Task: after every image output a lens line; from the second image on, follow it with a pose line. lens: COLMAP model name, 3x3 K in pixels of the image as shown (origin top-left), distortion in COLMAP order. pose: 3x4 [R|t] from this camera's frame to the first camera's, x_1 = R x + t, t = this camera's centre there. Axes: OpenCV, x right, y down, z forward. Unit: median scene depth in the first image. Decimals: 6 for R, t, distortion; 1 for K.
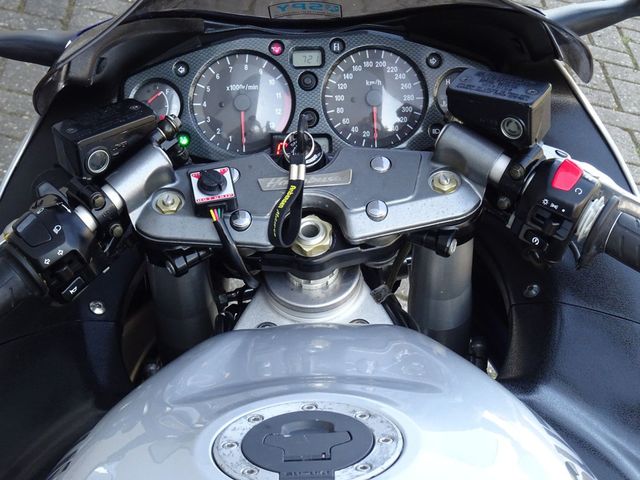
lens RADIAL K [[1717.6, 0, 320.0], [0, 1717.6, 240.0], [0, 0, 1]] dist [-0.044631, -0.409777]
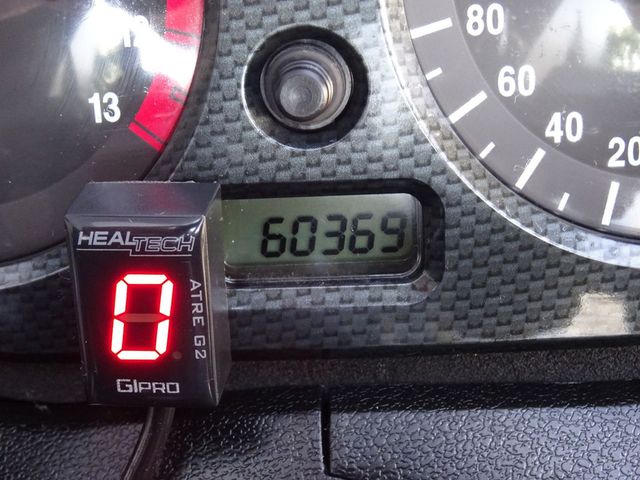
lens RADIAL K [[1038.3, 0, 320.0], [0, 1038.3, 240.0], [0, 0, 1]] dist [-0.044003, -0.061661]
pose [[0.999400, -0.006391, -0.034045, -0.001703], [0.017327, 0.943272, 0.331569, -0.089806], [0.029995, -0.331960, 0.942817, 0.896329]]
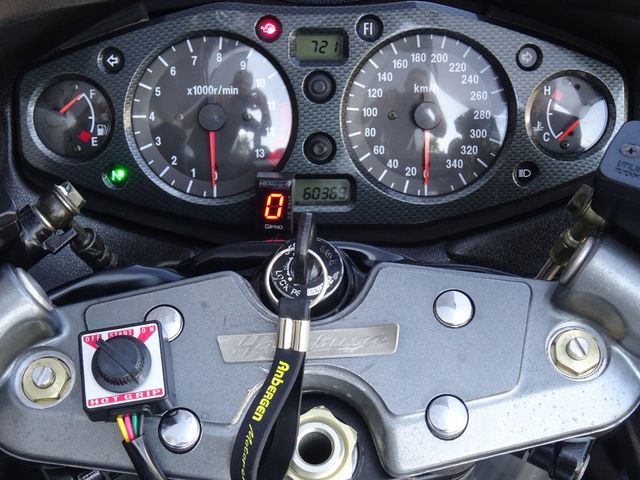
lens RADIAL K [[1038.3, 0, 320.0], [0, 1038.3, 240.0], [0, 0, 1]] dist [-0.044003, -0.061661]
pose [[0.999649, 0.026460, -0.001221, -0.004970], [-0.025570, 0.976023, 0.216160, -0.118454], [0.006911, -0.216053, 0.976357, 0.628109]]
